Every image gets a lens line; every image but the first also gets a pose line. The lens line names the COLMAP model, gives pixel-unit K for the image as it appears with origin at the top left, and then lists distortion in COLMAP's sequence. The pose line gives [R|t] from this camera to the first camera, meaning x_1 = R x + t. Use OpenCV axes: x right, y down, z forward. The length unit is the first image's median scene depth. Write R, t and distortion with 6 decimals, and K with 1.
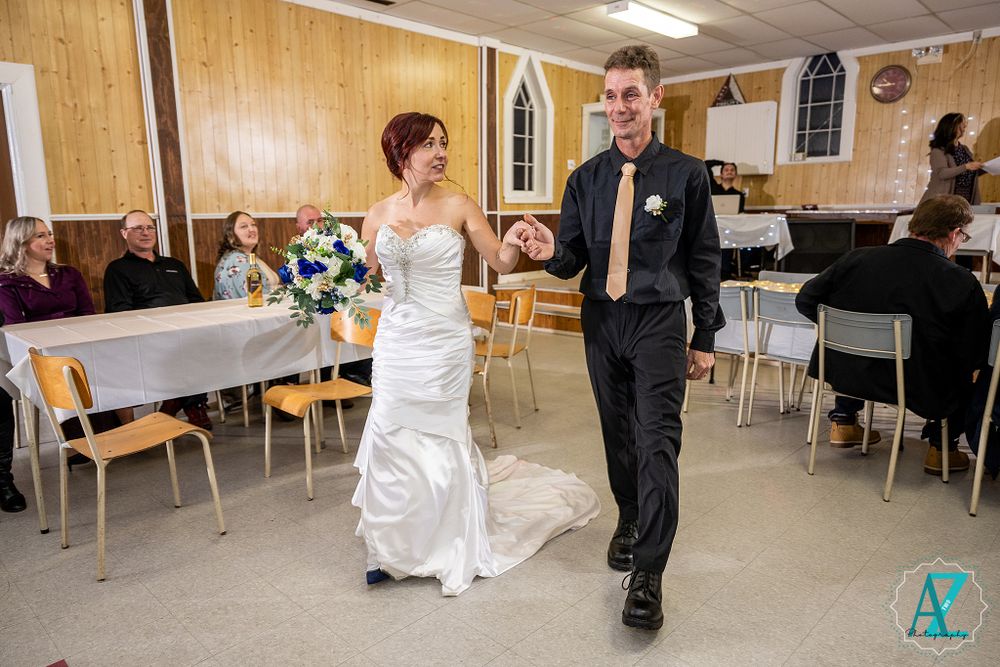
lens RADIAL K [[709.8, 0, 481.7], [0, 709.8, 318.8], [0, 0, 1]] dist [0.019977, -0.003896]
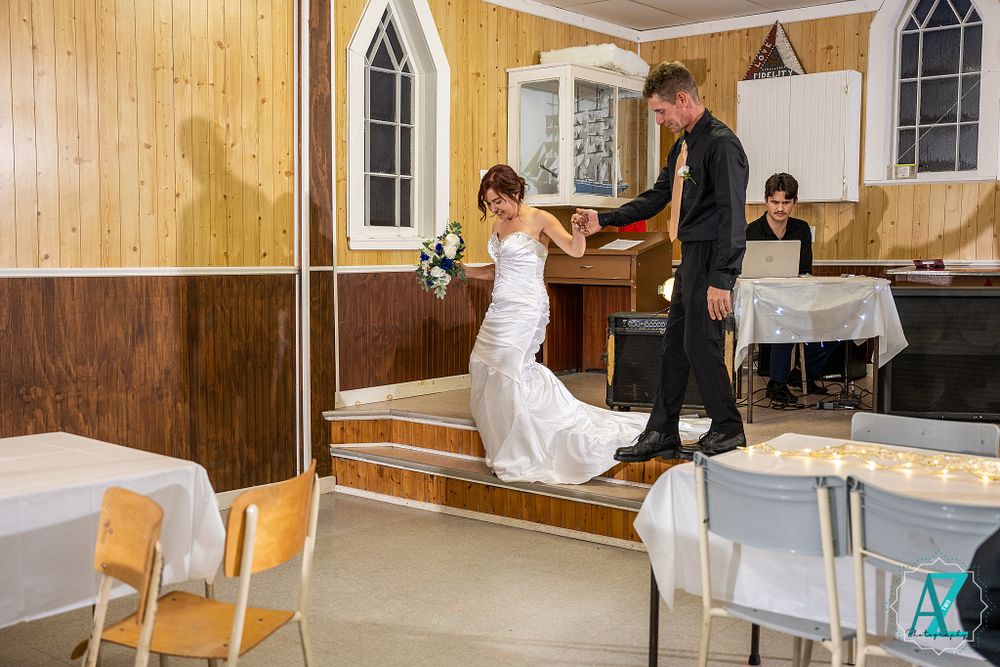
lens RADIAL K [[1224.4, 0, 449.6], [0, 1224.4, 317.2], [0, 0, 1]] dist [0.032423, 0.000000]
pose [[0.997588, 0.008343, 0.068911, 0.039119], [-0.001313, 0.994841, -0.101437, -0.023149], [-0.069401, 0.101102, 0.992452, 0.114483]]
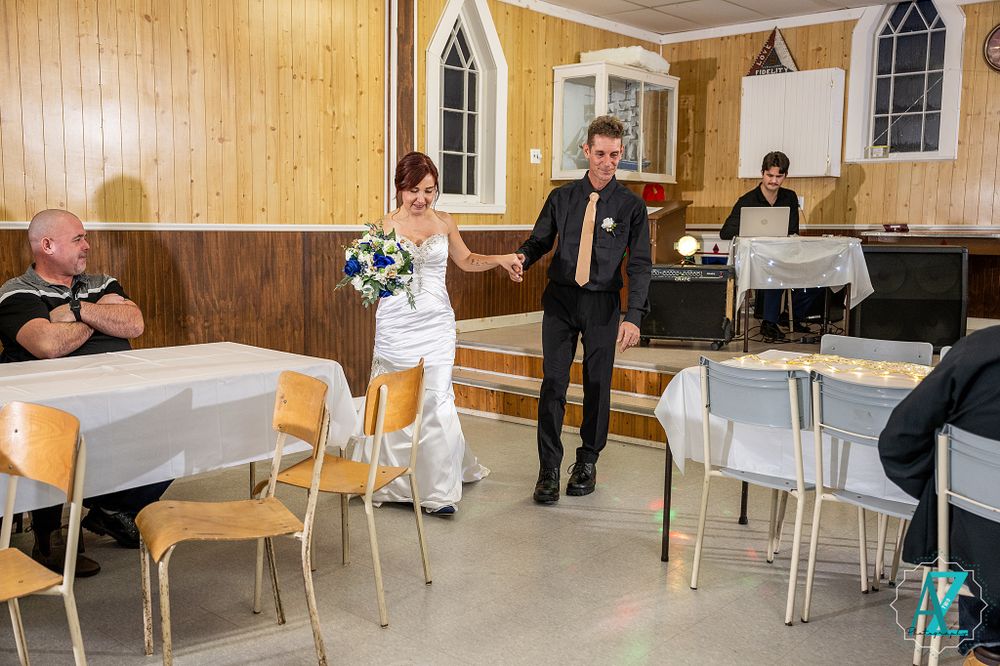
lens RADIAL K [[1025.2, 0, 465.4], [0, 1025.2, 315.3], [0, 0, 1]] dist [0.028929, 0.000000]
pose [[0.999131, 0.014711, 0.038997, 0.028680], [-0.012305, 0.998047, -0.061240, -0.013032], [-0.039822, 0.060707, 0.997361, 0.074537]]
